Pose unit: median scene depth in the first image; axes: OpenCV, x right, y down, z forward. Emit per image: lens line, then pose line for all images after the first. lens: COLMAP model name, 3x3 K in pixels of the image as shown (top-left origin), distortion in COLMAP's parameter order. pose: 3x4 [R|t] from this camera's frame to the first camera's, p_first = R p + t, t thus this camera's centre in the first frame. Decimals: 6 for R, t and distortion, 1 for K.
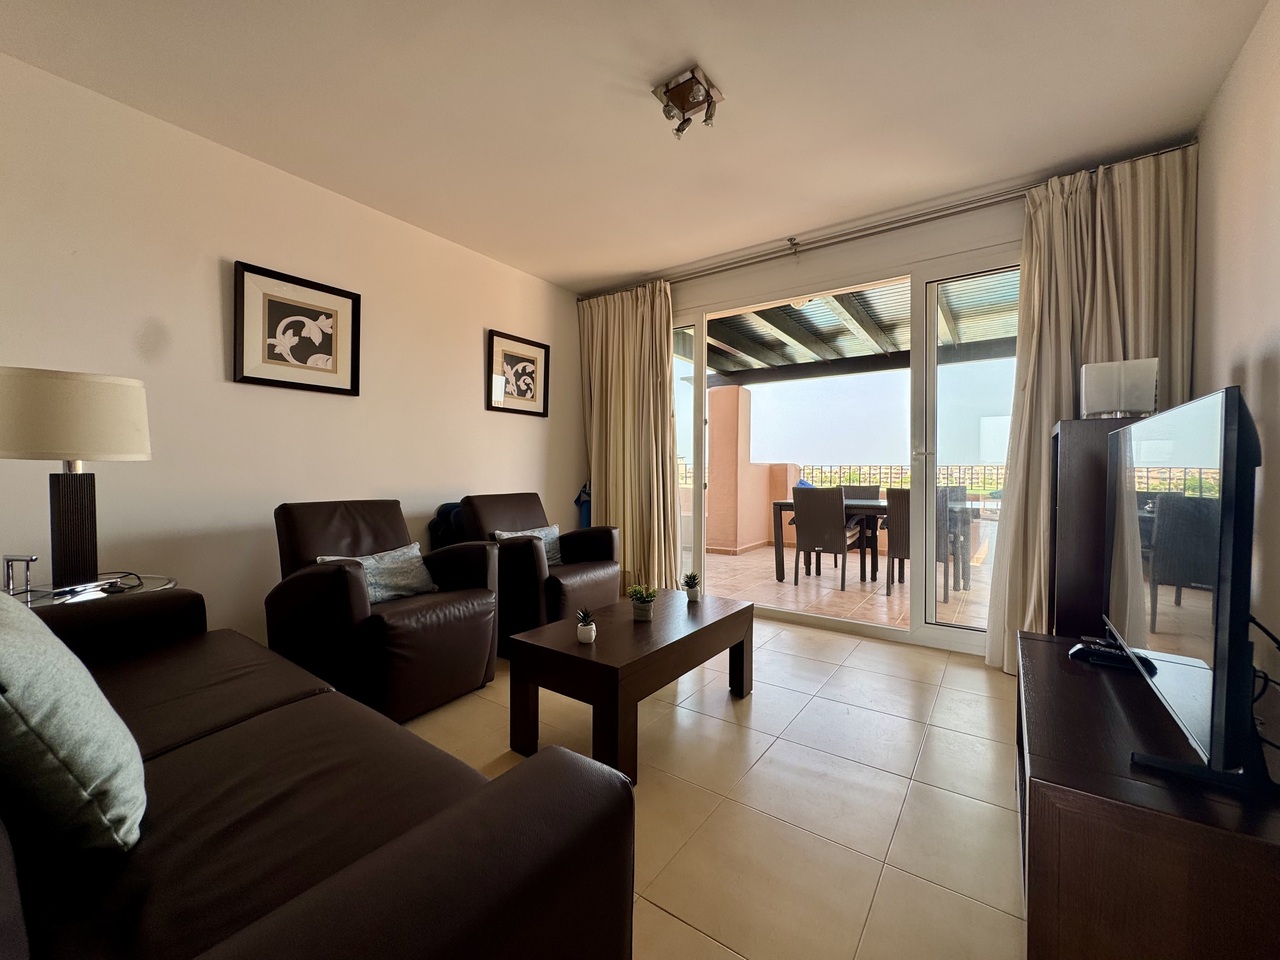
lens RADIAL K [[509.1, 0, 640.0], [0, 509.1, 480.0], [0, 0, 1]] dist [-0.002253, 0.000036]
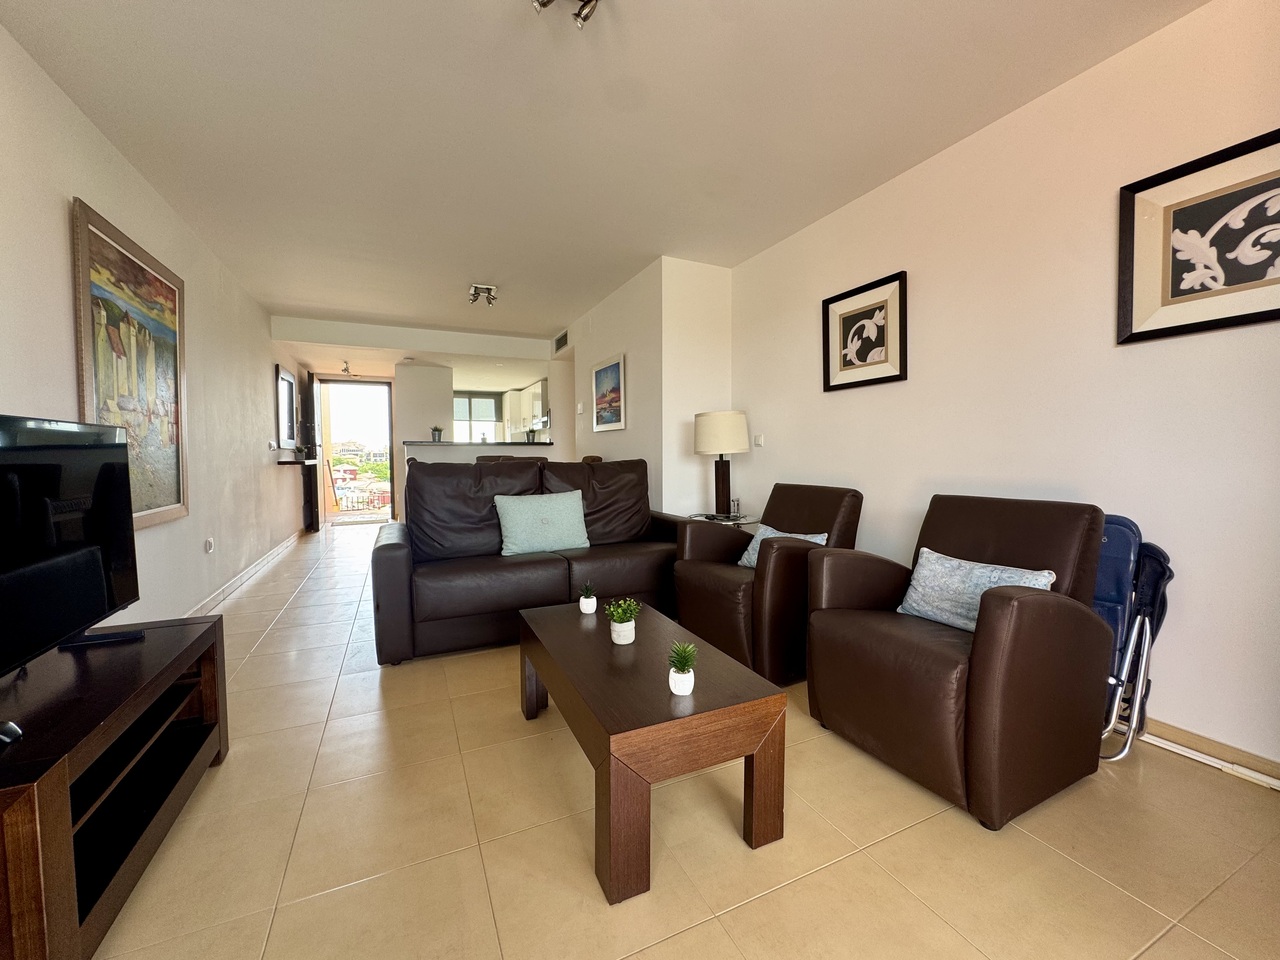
lens RADIAL K [[509.1, 0, 640.0], [0, 509.1, 480.0], [0, 0, 1]] dist [-0.002253, 0.000036]
pose [[-0.486260, 0.066630, -0.871270, 0.556280], [0.016790, 0.997617, 0.066922, -0.052006], [0.873653, 0.017913, -0.486220, 1.088059]]
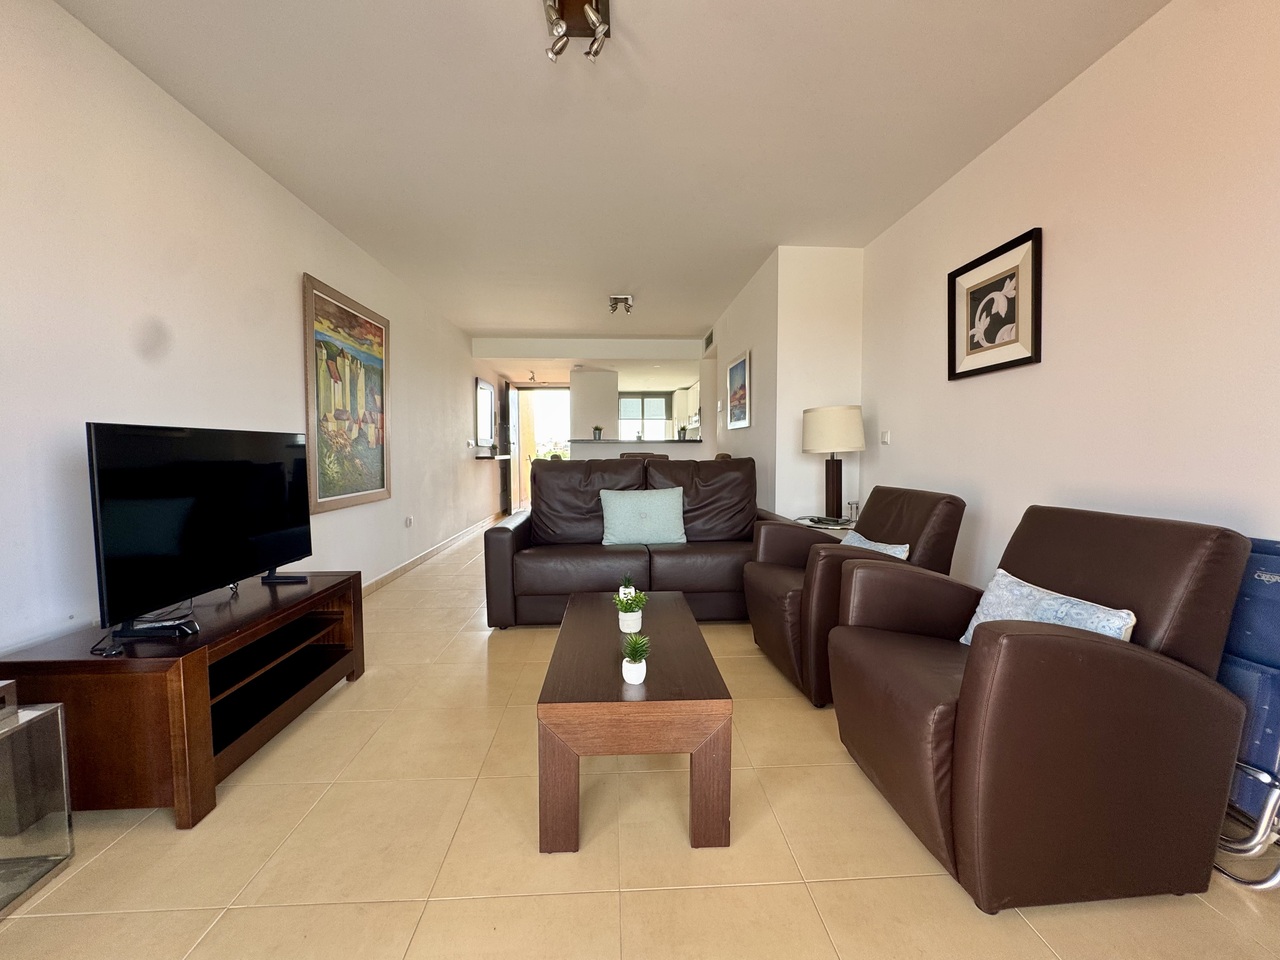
lens RADIAL K [[509.1, 0, 640.0], [0, 509.1, 480.0], [0, 0, 1]] dist [-0.002253, 0.000036]
pose [[-0.777139, 0.057758, -0.626673, 0.427432], [0.019585, 0.997517, 0.067650, -0.053426], [0.629024, 0.040300, -0.776340, 1.291208]]
